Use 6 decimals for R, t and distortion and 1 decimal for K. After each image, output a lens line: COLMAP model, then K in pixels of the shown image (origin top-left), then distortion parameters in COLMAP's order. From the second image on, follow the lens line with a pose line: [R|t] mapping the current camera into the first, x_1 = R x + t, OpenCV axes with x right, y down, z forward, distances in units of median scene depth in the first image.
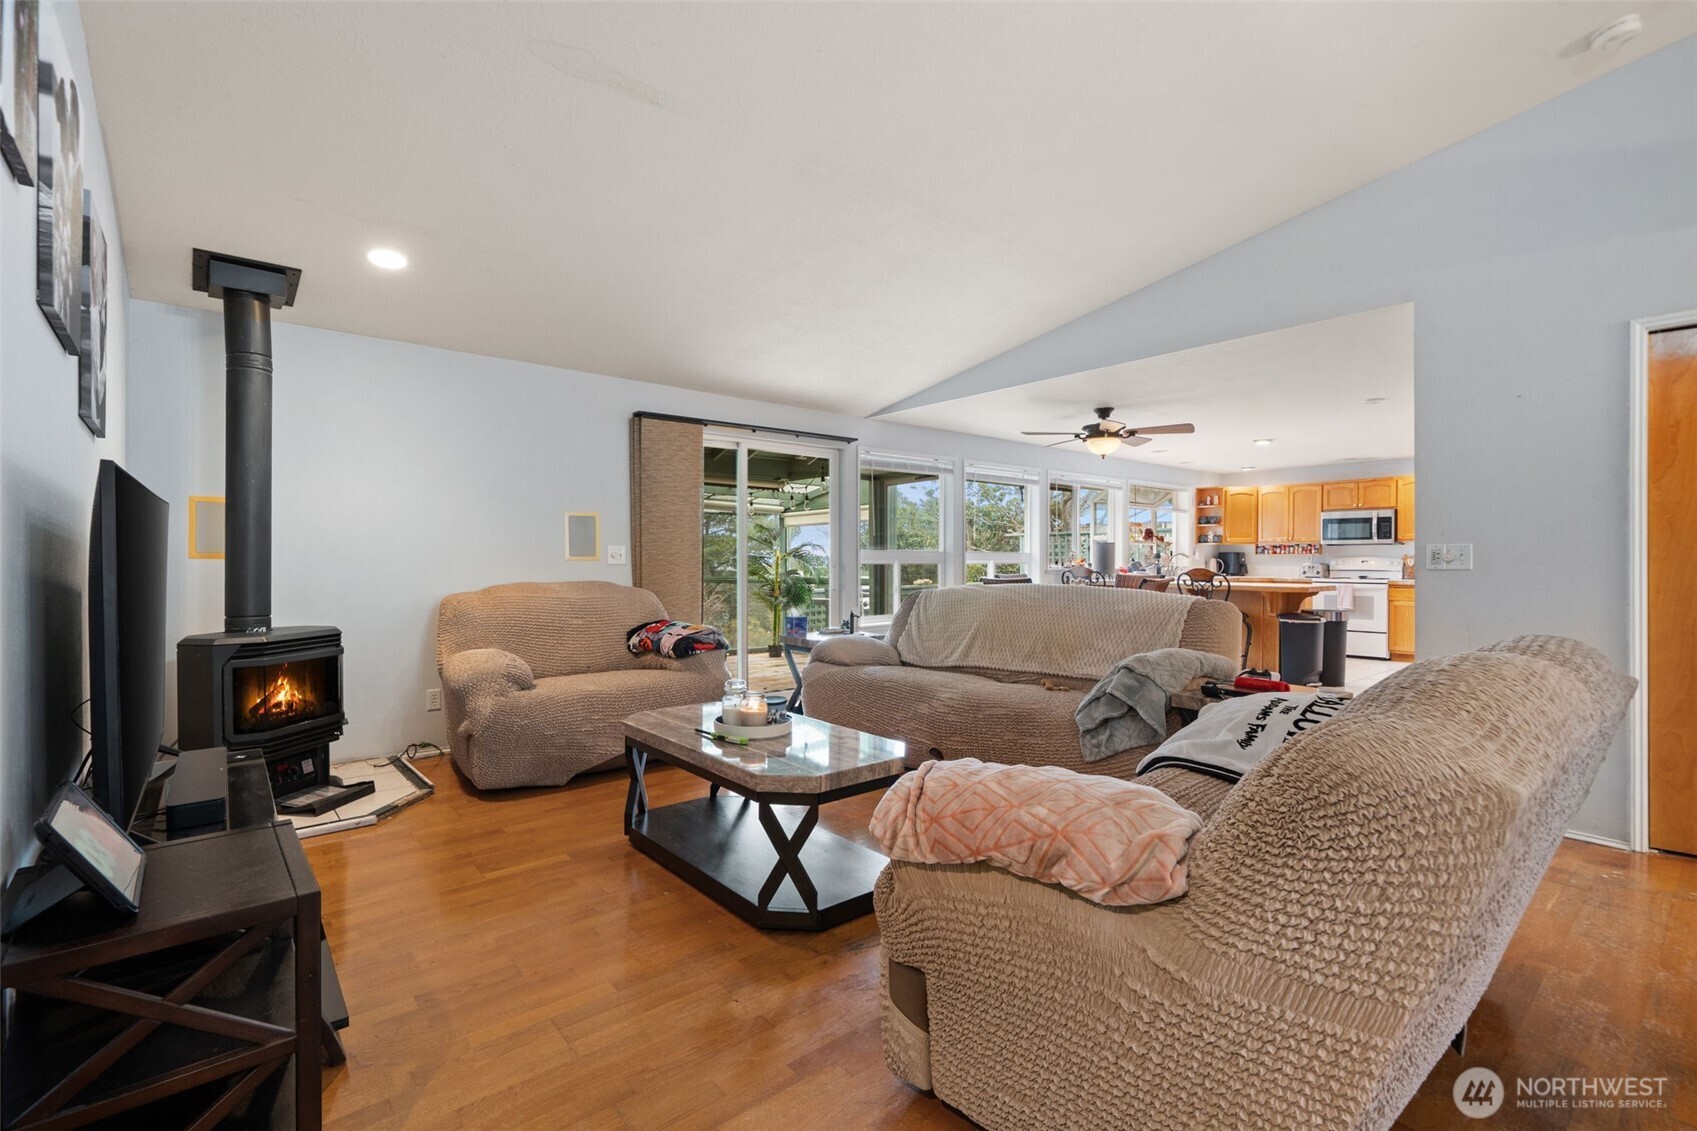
lens RADIAL K [[755.9, 0, 848.5], [0, 755.9, 565.5], [0, 0, 1]] dist [0.000625, -0.000028]
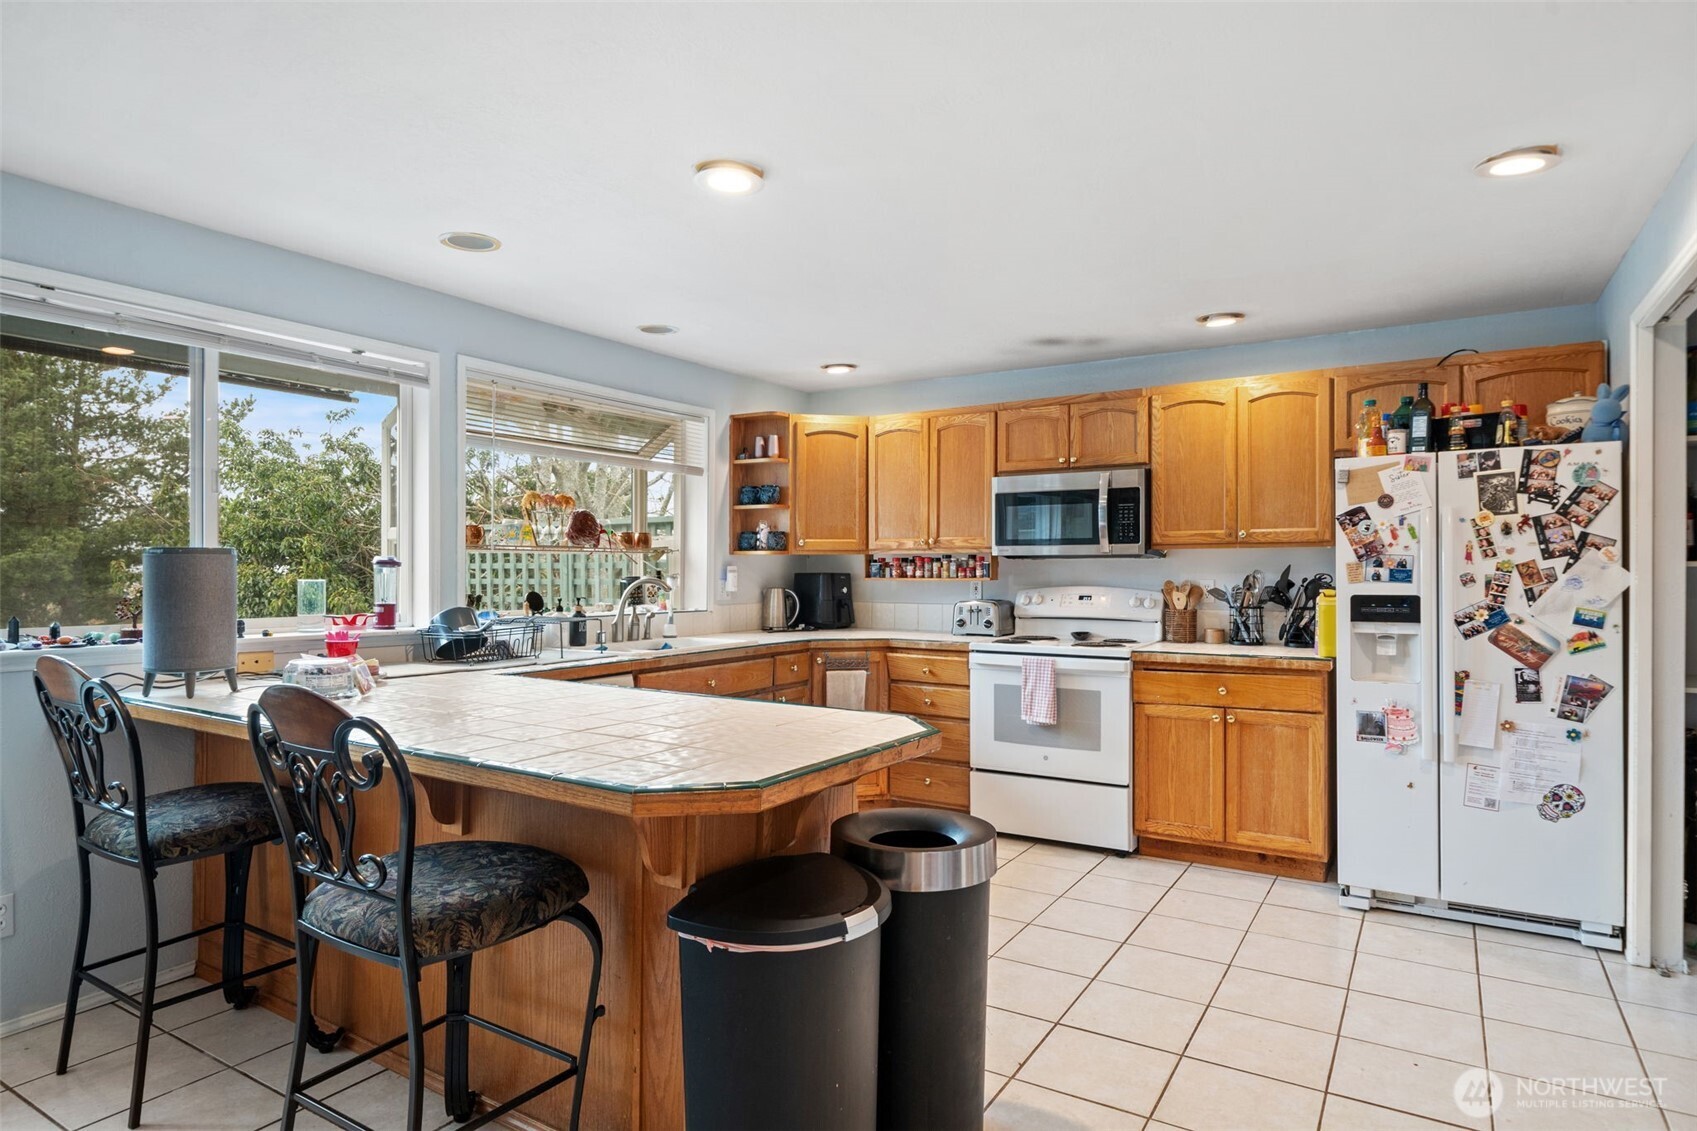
lens RADIAL K [[944.5, 0, 848.5], [0, 944.5, 565.5], [0, 0, 1]] dist [-0.000707, -0.000603]
pose [[0.950543, 0.001784, 0.310588, 0.387815], [0.001875, 0.999932, -0.011482, -0.016688], [-0.310588, 0.011497, 0.950475, 0.533301]]
